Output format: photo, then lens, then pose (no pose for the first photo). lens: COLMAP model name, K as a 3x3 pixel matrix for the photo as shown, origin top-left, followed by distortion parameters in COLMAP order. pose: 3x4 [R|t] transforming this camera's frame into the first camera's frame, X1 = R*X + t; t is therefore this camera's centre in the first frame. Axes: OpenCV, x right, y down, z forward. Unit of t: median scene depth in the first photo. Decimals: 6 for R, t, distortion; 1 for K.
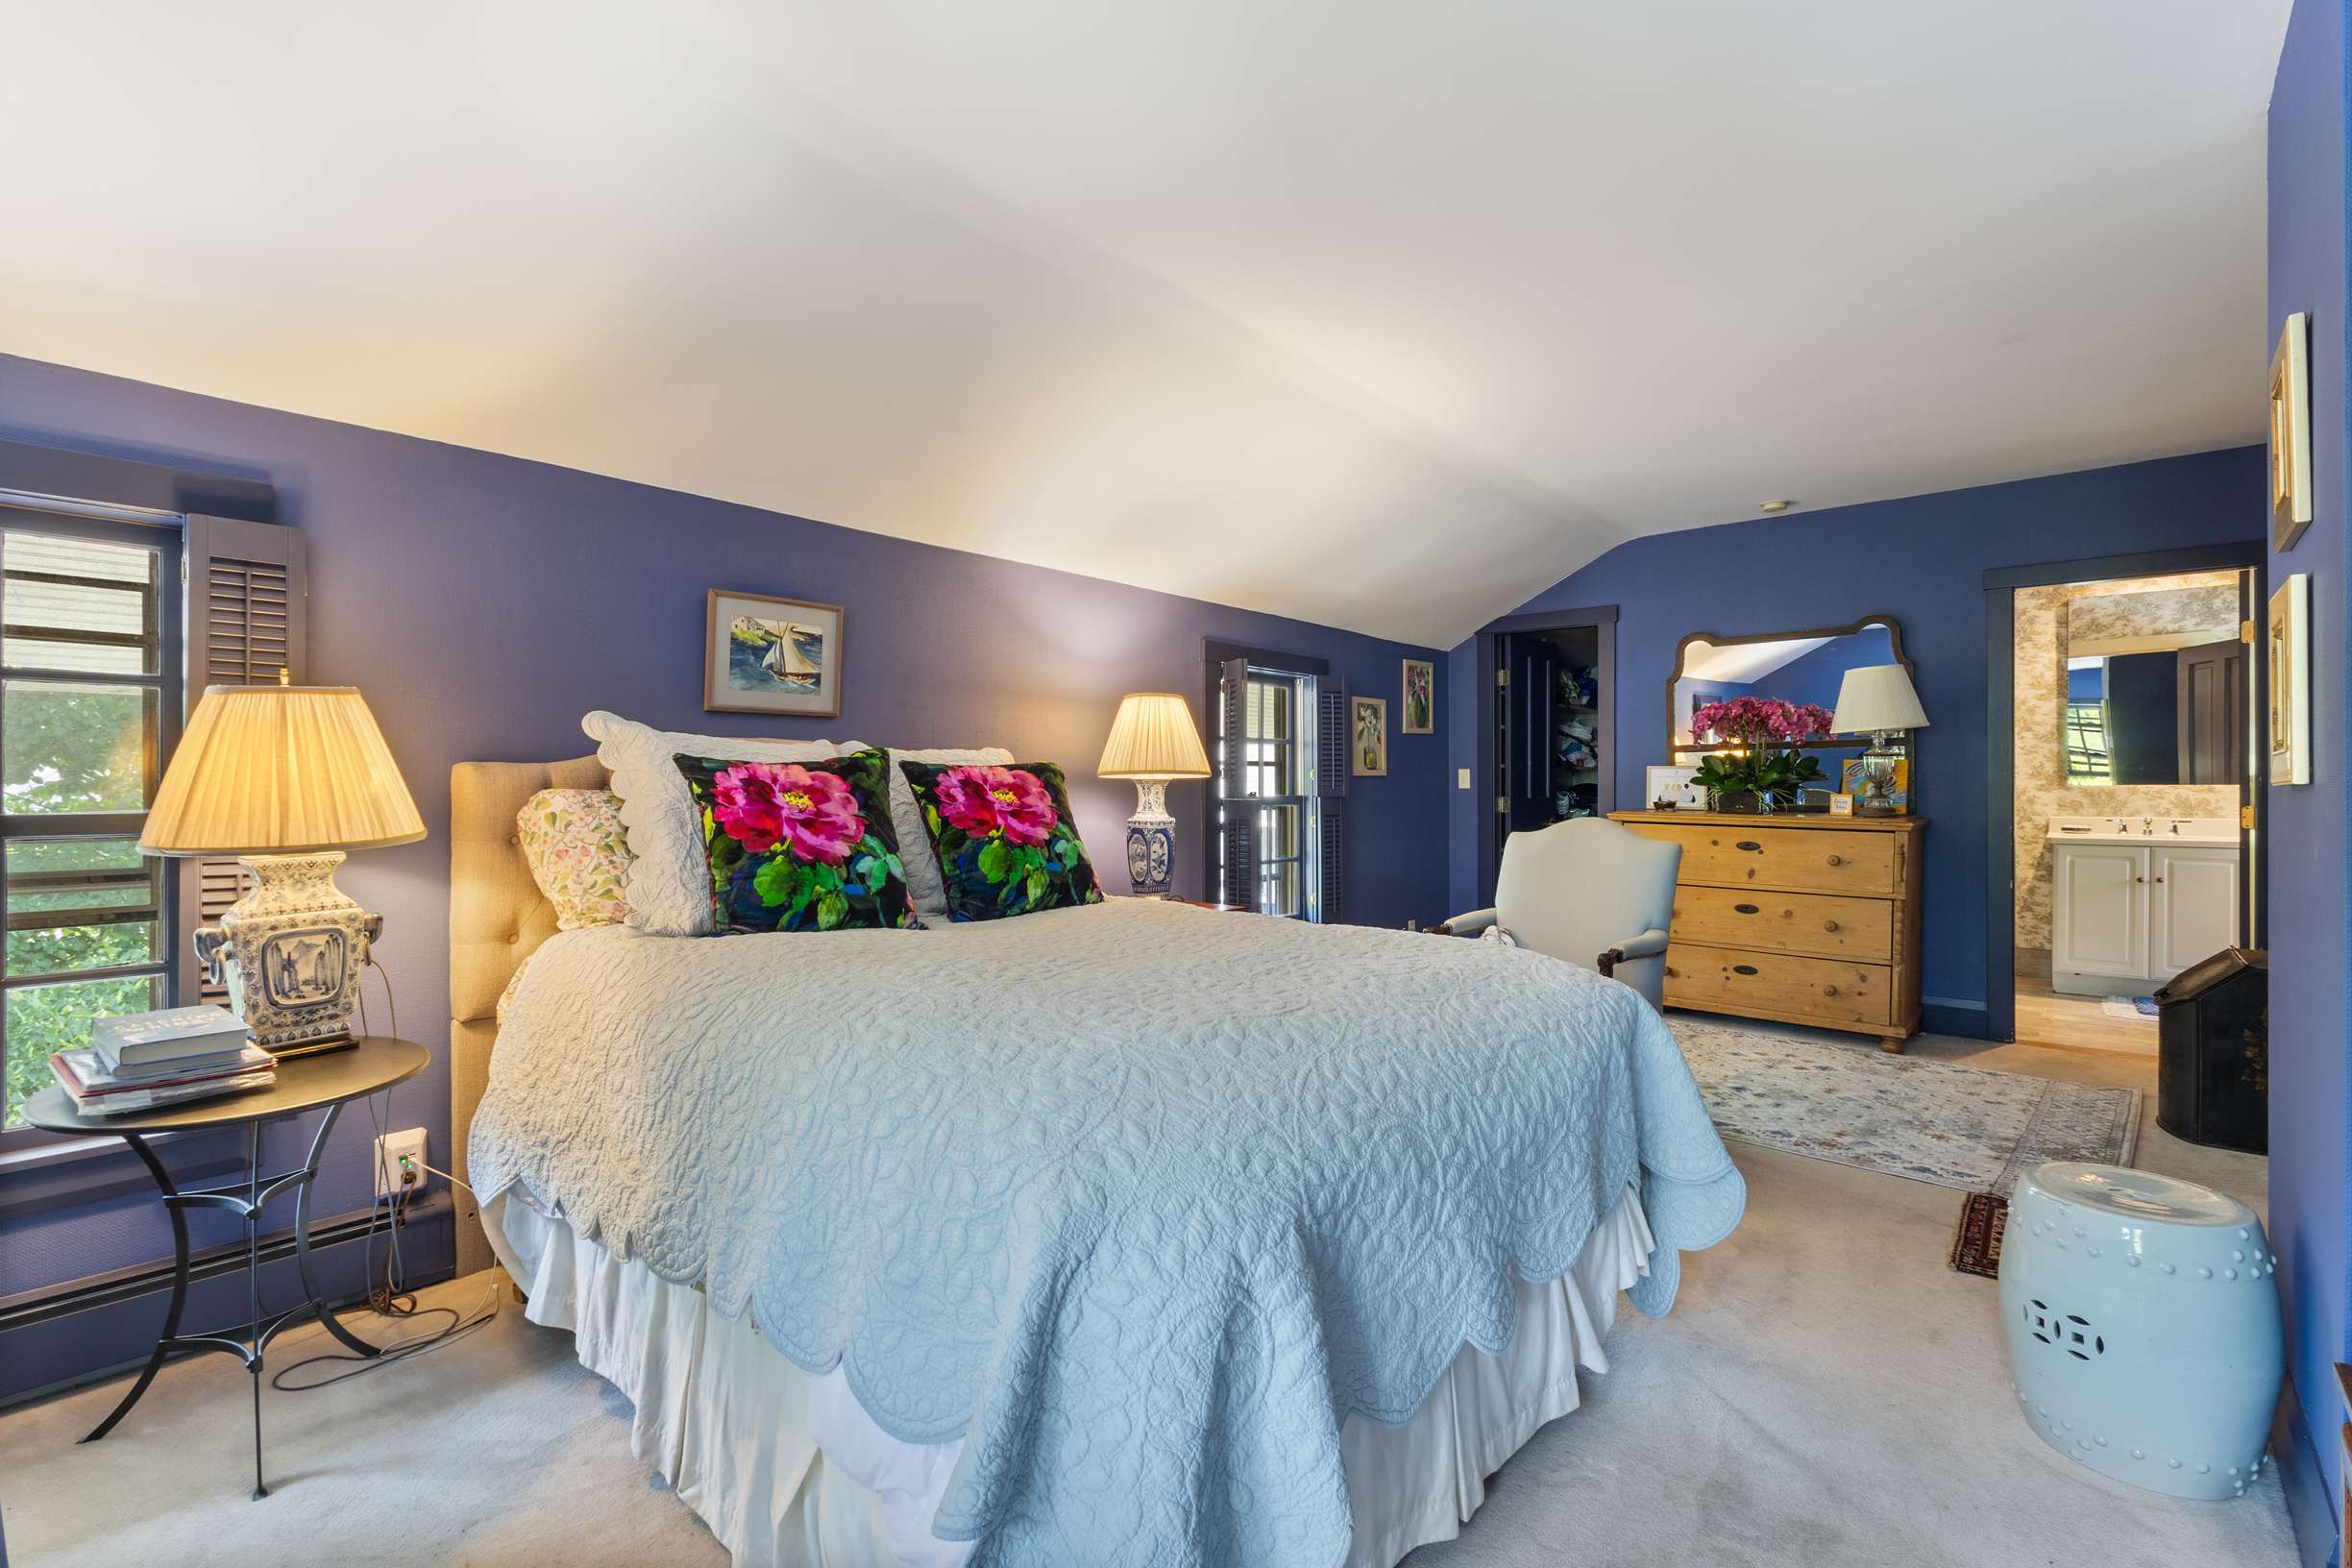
lens RADIAL K [[1081.6, 0, 1181.8], [0, 1081.6, 790.0], [0, 0, 1]] dist [0.009145, -0.002315]
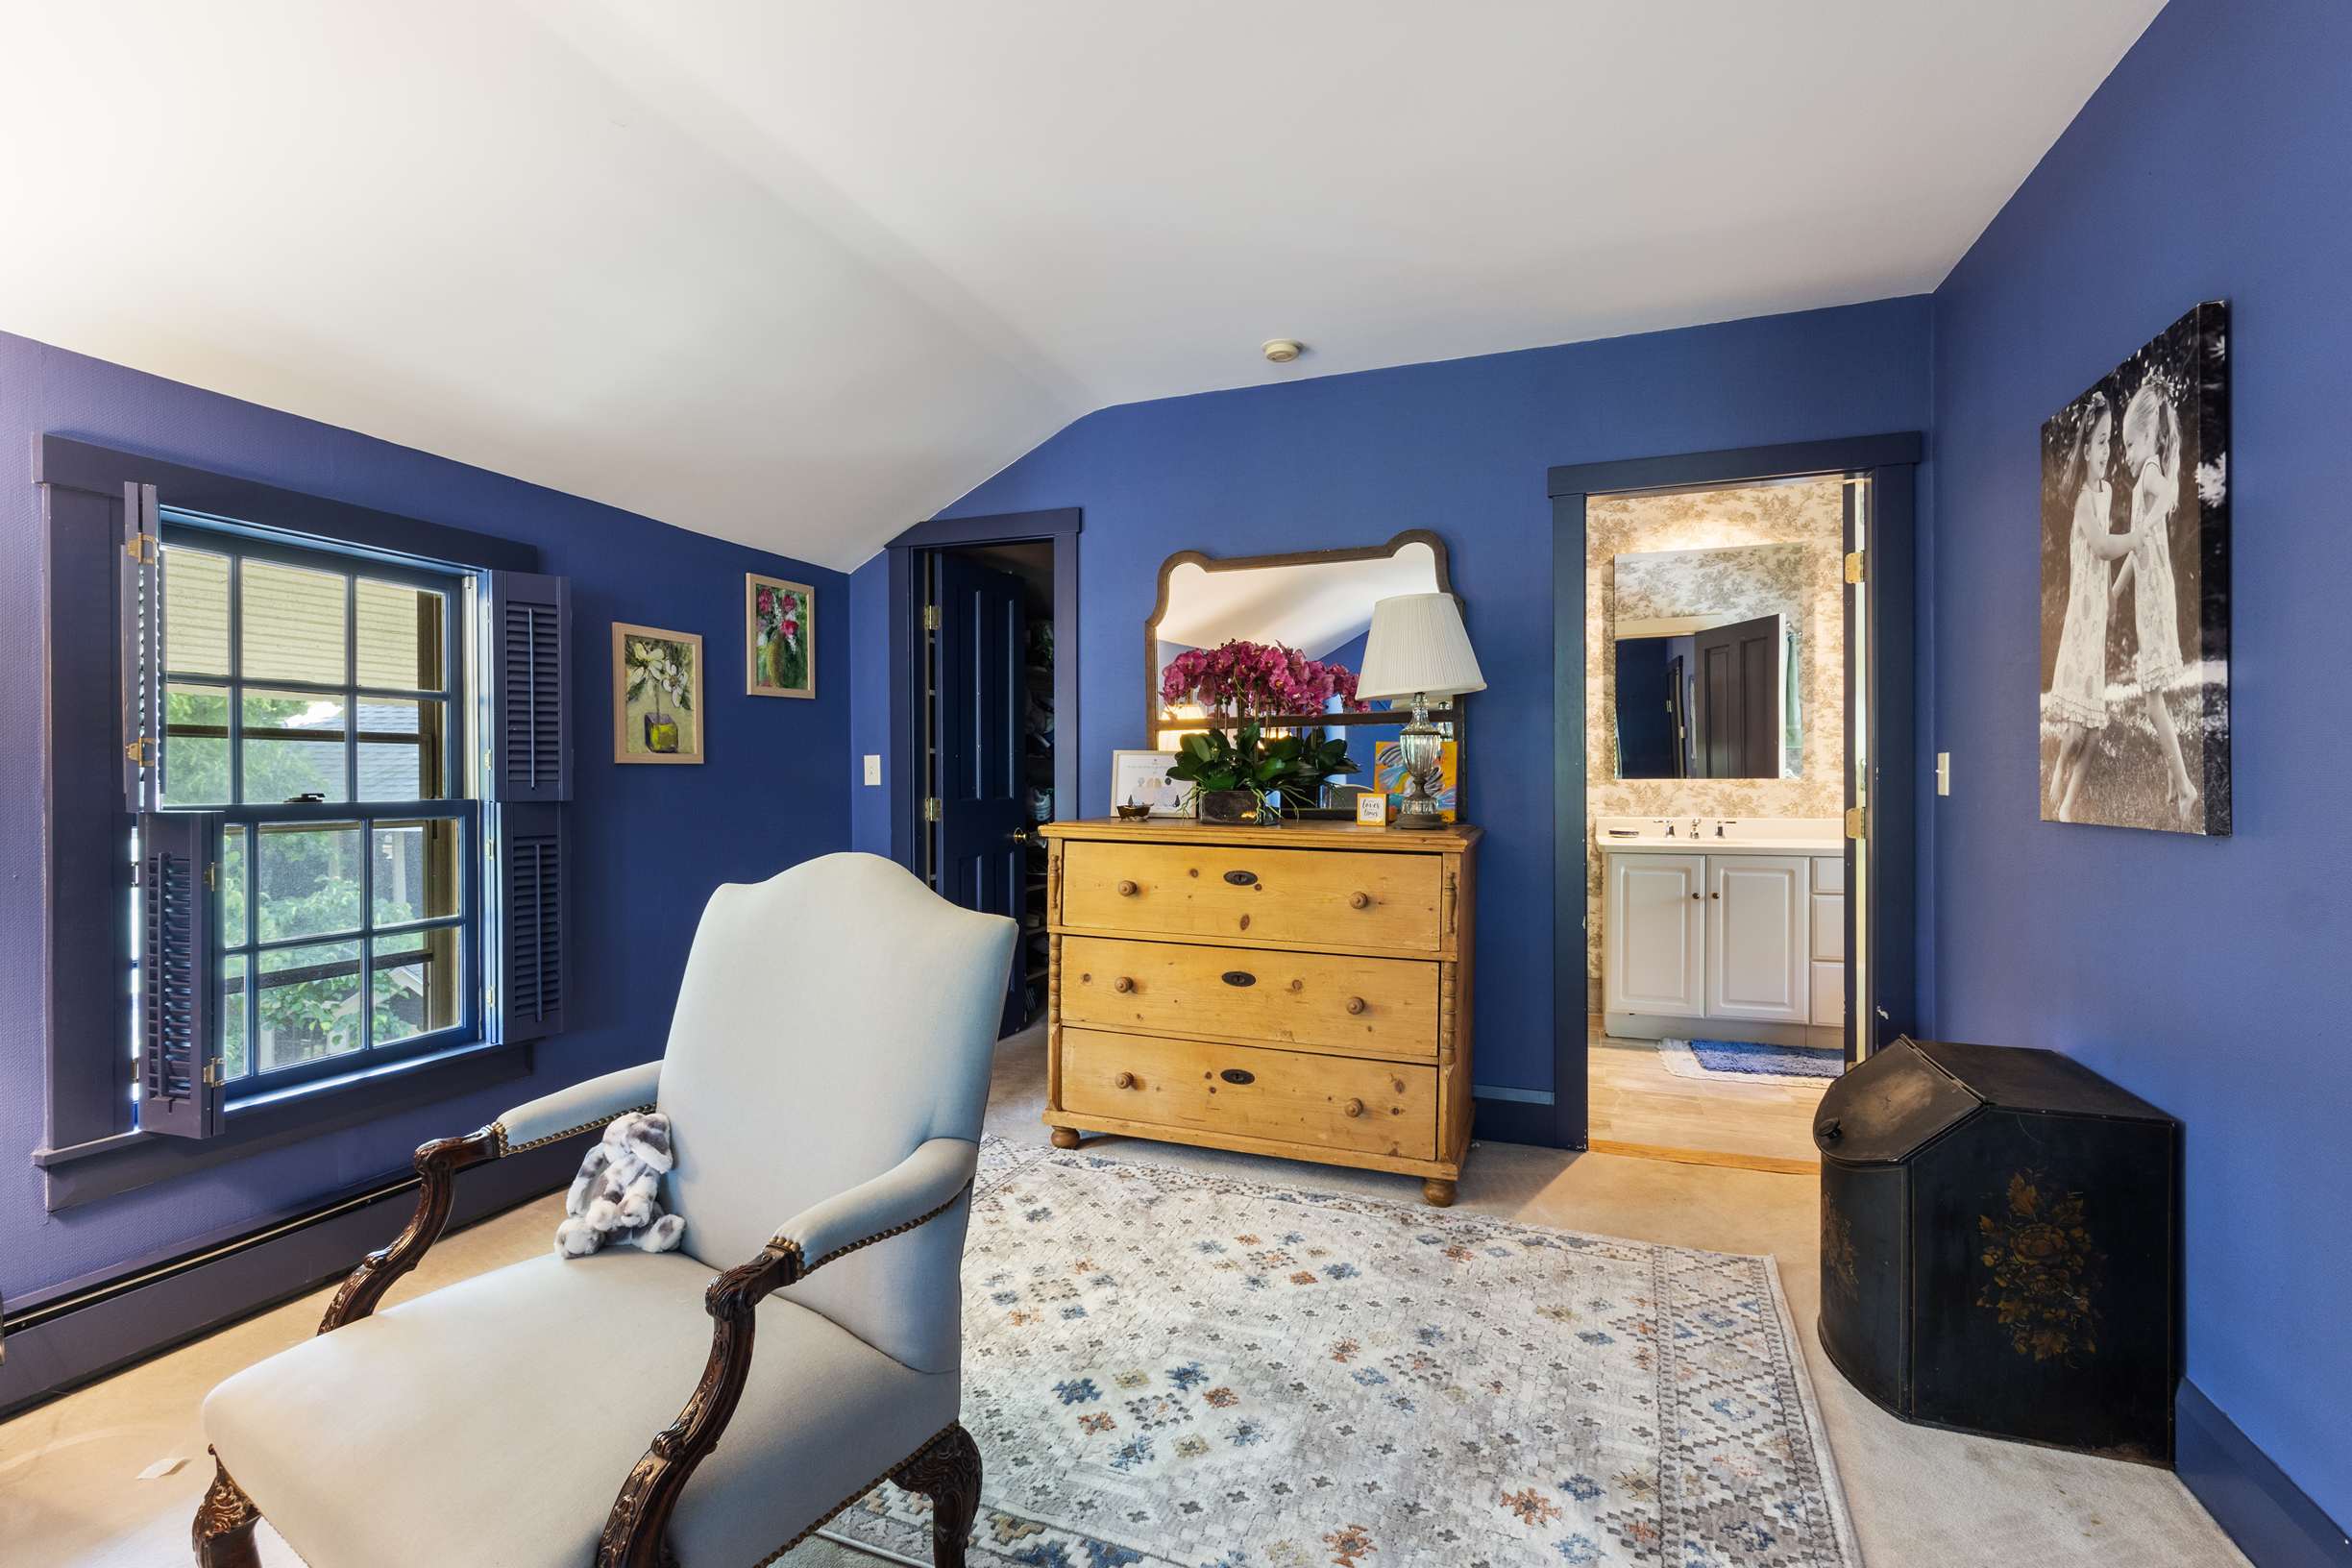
lens RADIAL K [[1081.6, 0, 1182.1], [0, 1081.6, 784.7], [0, 0, 1]] dist [0.009145, -0.002315]
pose [[0.937934, -0.002217, 0.346806, 0.262232], [0.002241, 0.999997, 0.000332, -0.001775], [-0.346806, 0.000466, 0.937937, 0.407957]]
